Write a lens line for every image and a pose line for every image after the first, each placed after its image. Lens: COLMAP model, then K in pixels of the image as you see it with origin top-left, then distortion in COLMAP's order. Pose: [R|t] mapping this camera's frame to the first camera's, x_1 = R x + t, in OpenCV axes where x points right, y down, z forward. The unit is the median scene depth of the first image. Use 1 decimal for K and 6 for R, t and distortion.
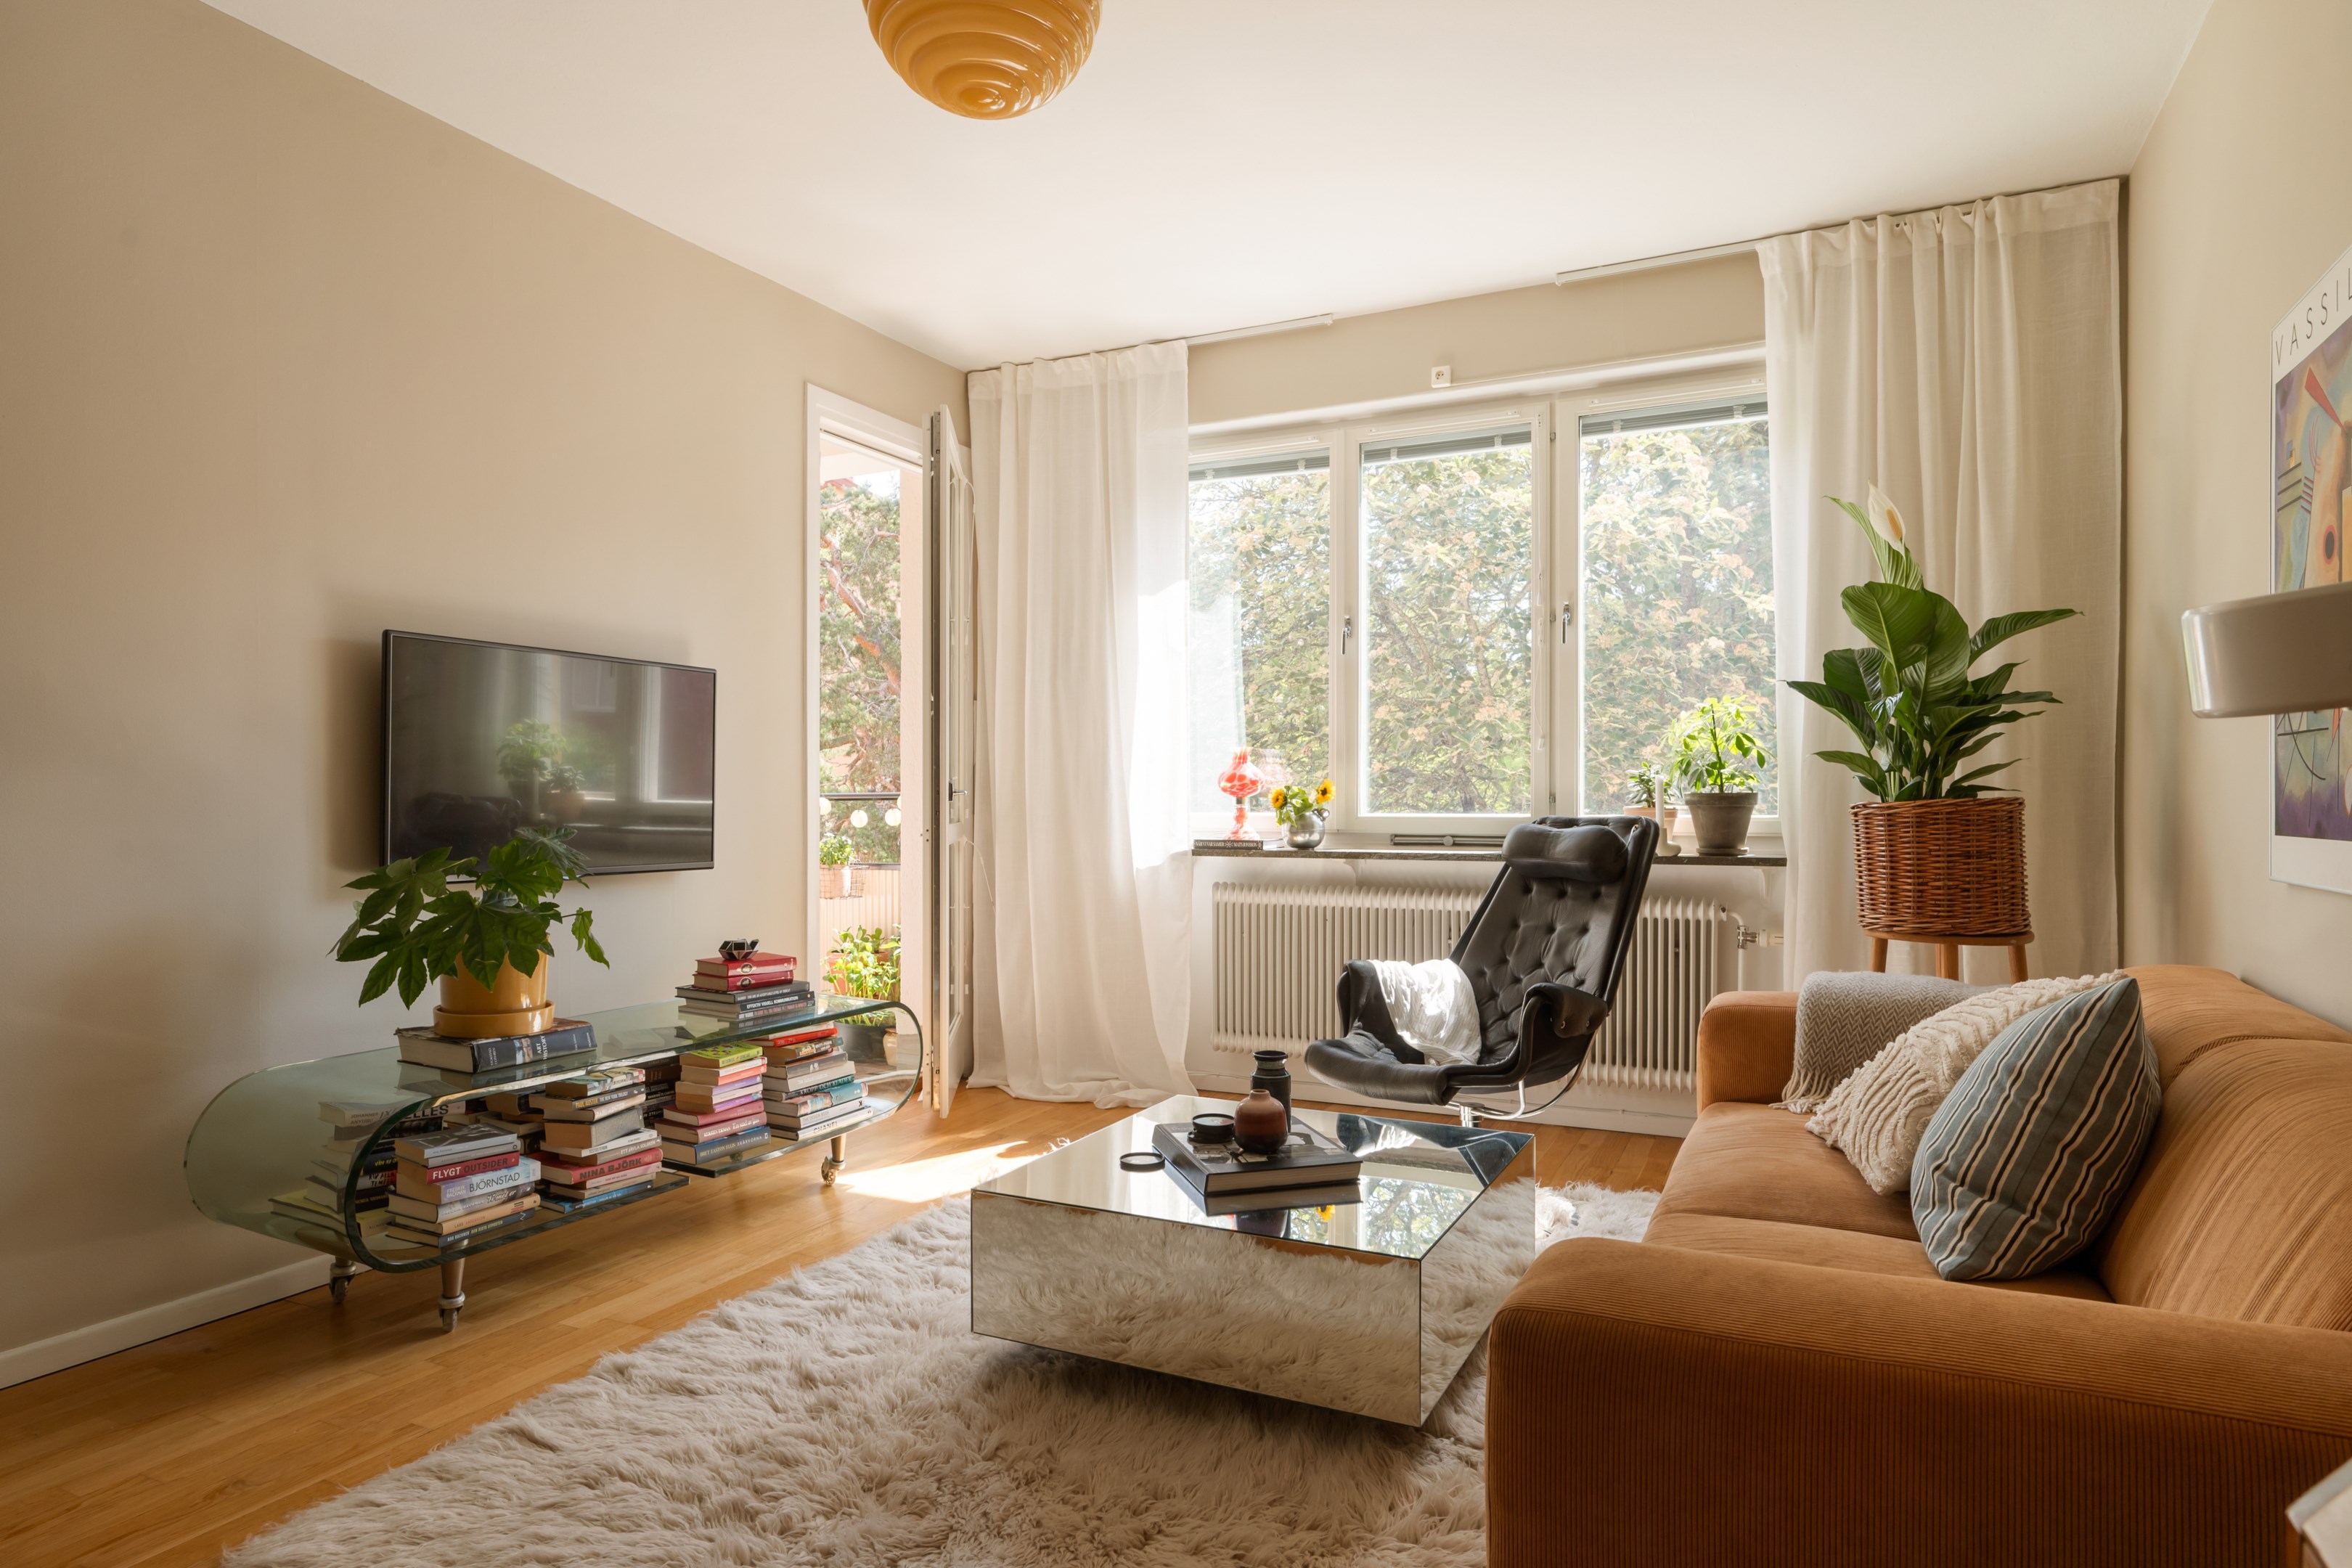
lens RADIAL K [[1393.3, 0, 1178.8], [0, 1393.3, 804.6], [0, 0, 1]] dist [-0.001502, -0.000705]
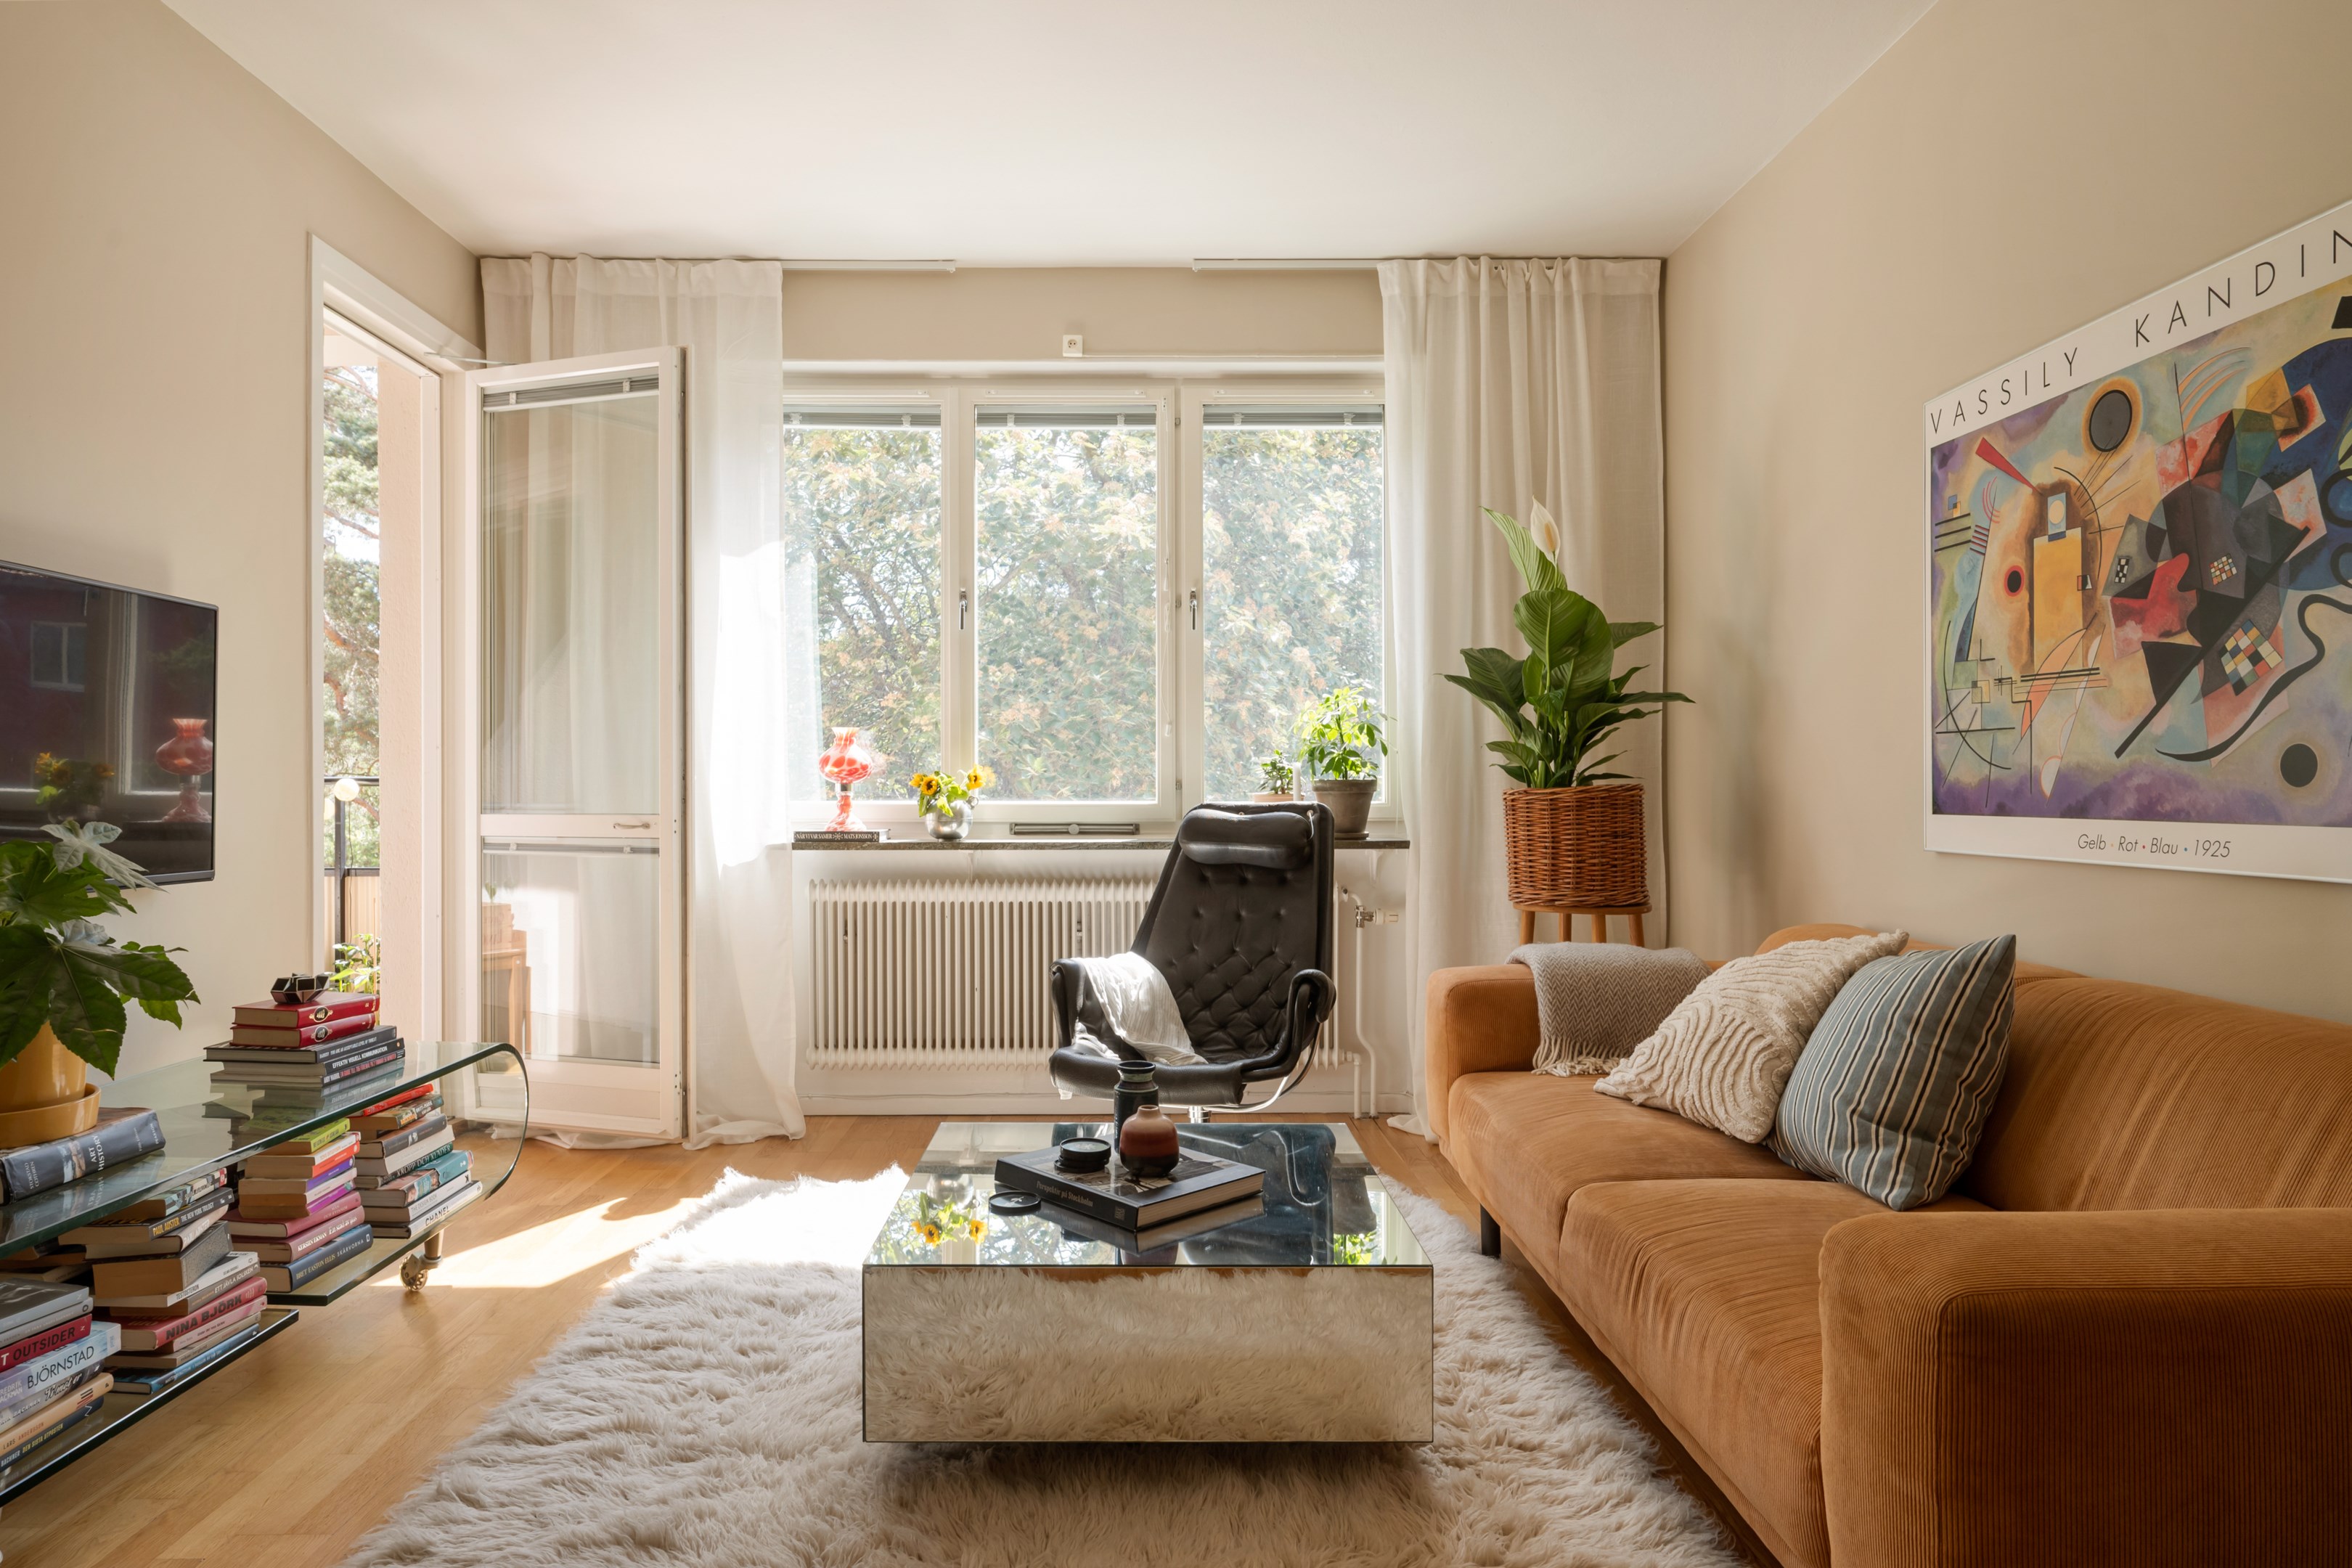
lens RADIAL K [[1425.2, 0, 1176.0], [0, 1425.2, 784.0], [0, 0, 1]] dist [0.000506, -0.000762]
pose [[0.888632, 0.001952, 0.458616, -0.259909], [0.001151, 0.999978, -0.006487, 0.001751], [-0.458619, 0.006293, 0.888611, 0.126410]]
